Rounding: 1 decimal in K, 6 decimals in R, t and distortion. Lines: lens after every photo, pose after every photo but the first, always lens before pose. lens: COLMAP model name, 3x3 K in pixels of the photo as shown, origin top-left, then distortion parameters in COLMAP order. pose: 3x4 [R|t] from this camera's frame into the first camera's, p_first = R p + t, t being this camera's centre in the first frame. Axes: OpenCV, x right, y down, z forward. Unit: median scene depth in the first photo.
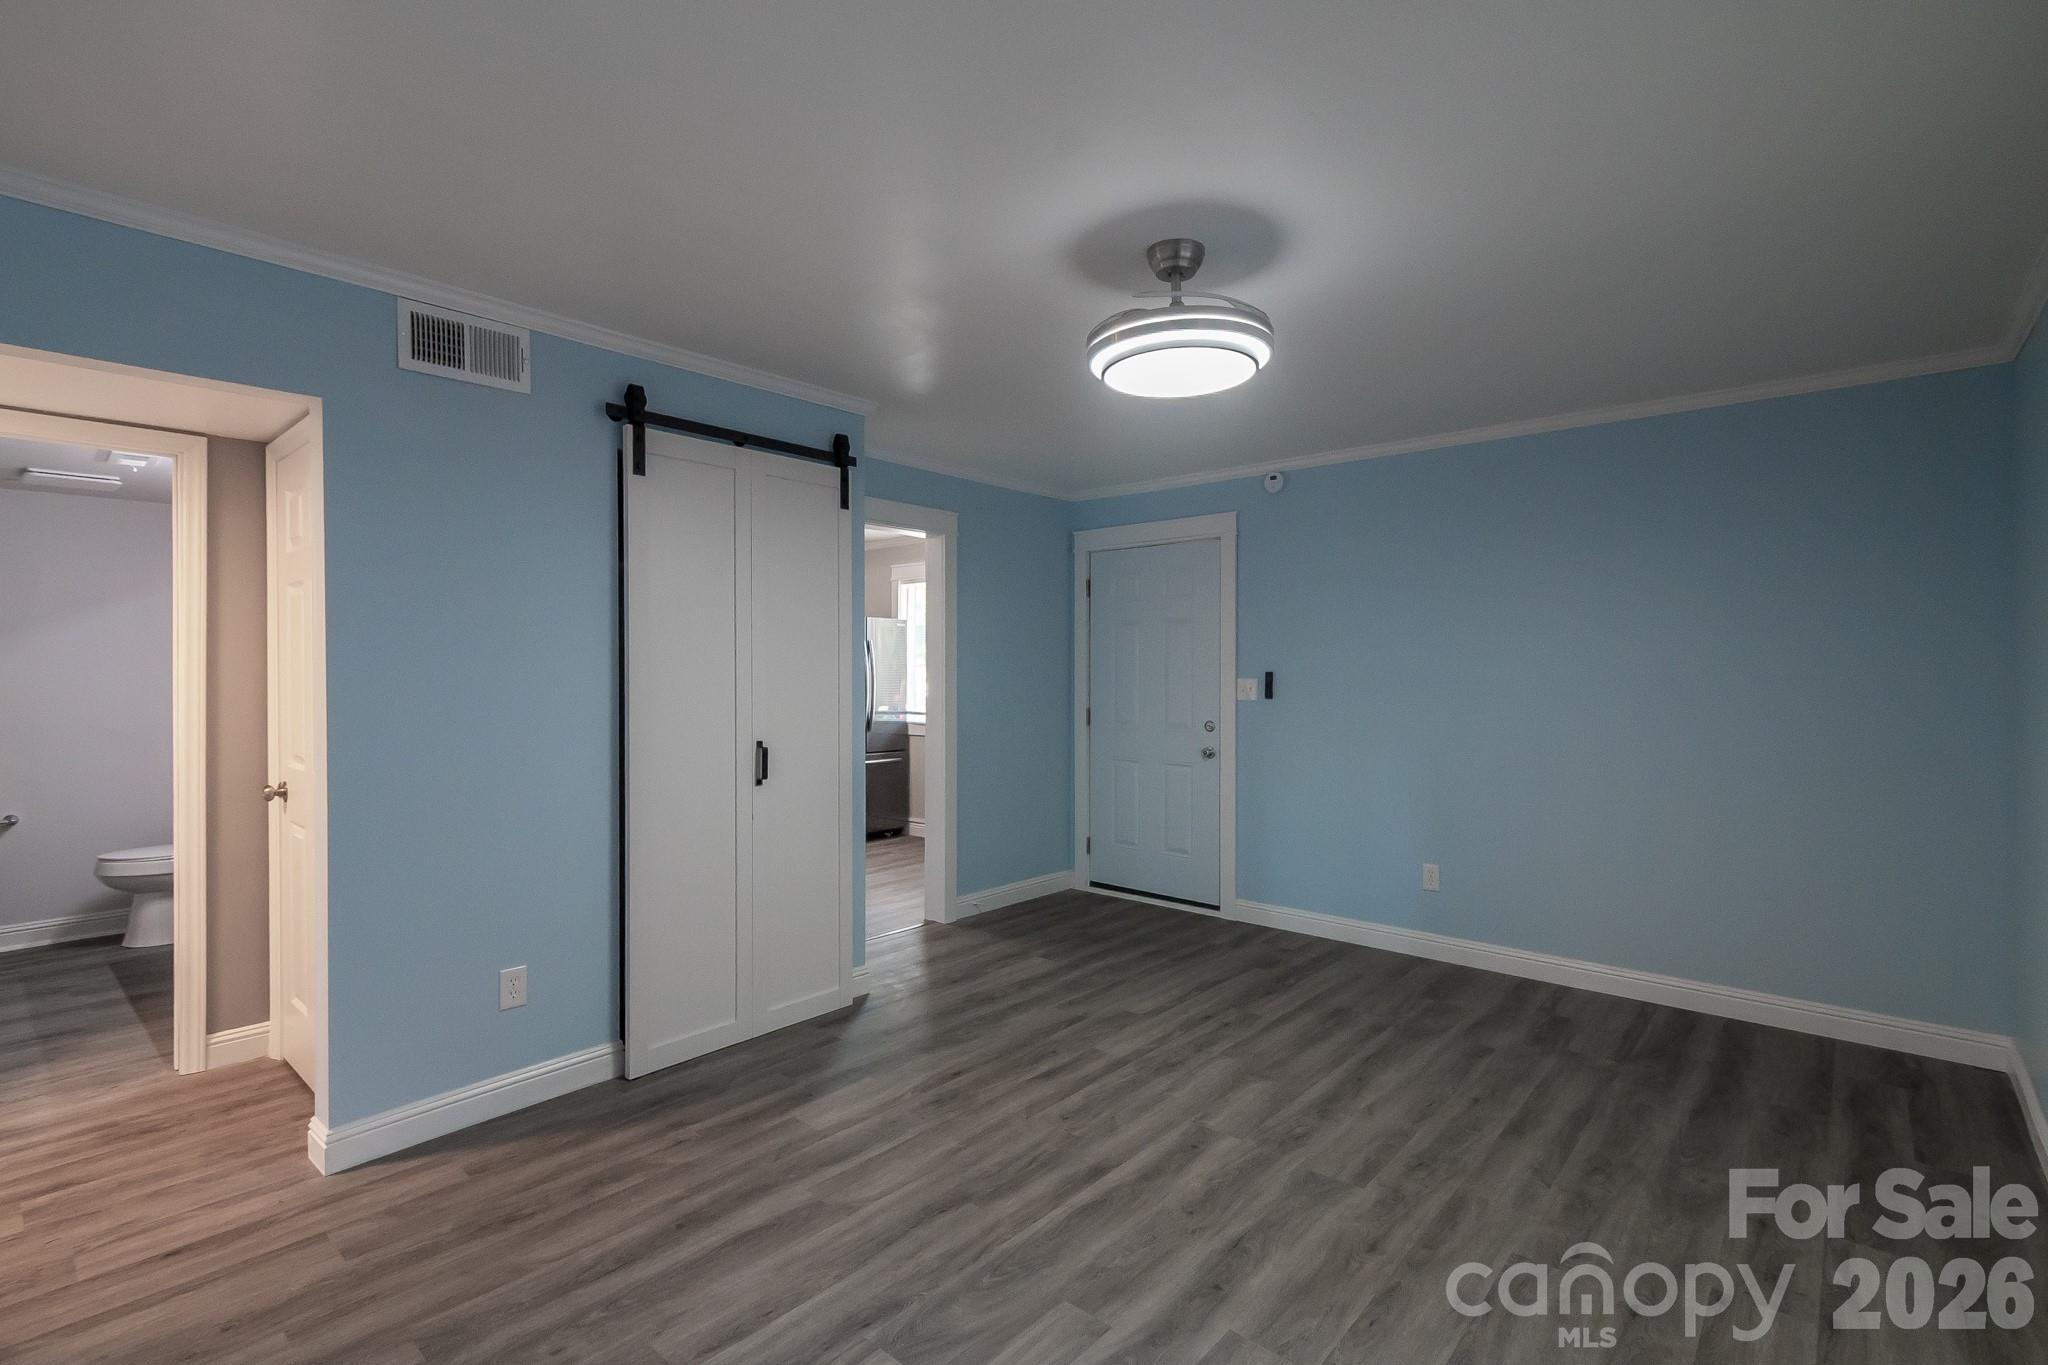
lens RADIAL K [[936.9, 0, 1029.6], [0, 936.9, 676.2], [0, 0, 1]] dist [0.000806, -0.000667]
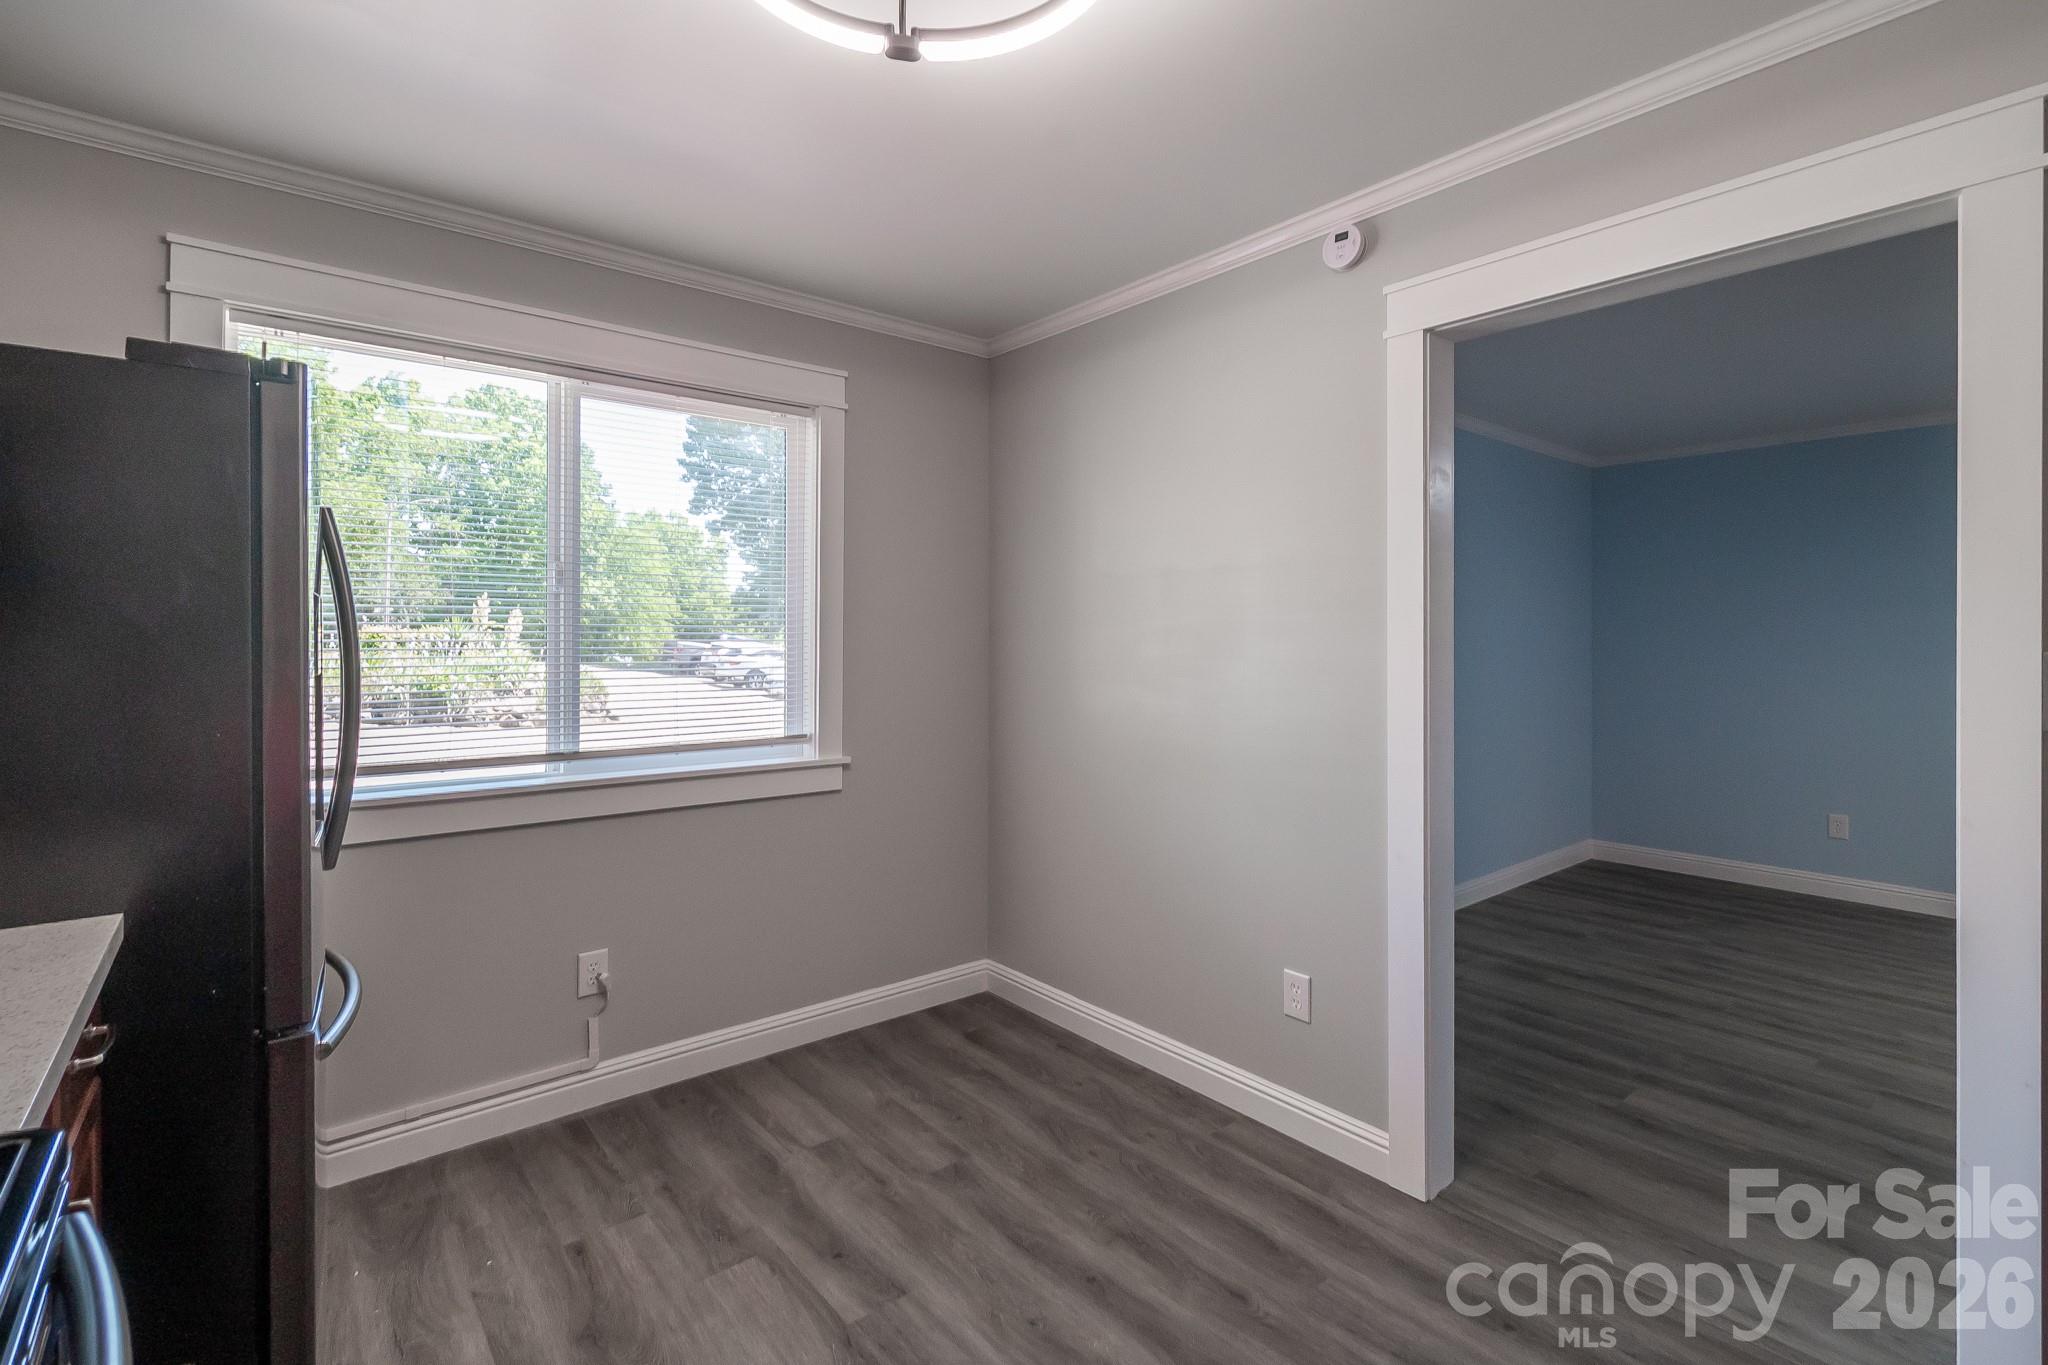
lens RADIAL K [[933.4, 0, 1035.5], [0, 933.4, 639.0], [0, 0, 1]] dist [0.015434, -0.000209]
pose [[0.155561, 0.001372, 0.987825, -0.905211], [0.003721, 0.999991, -0.001975, -0.000785], [-0.987819, 0.003983, 0.155554, 1.766226]]
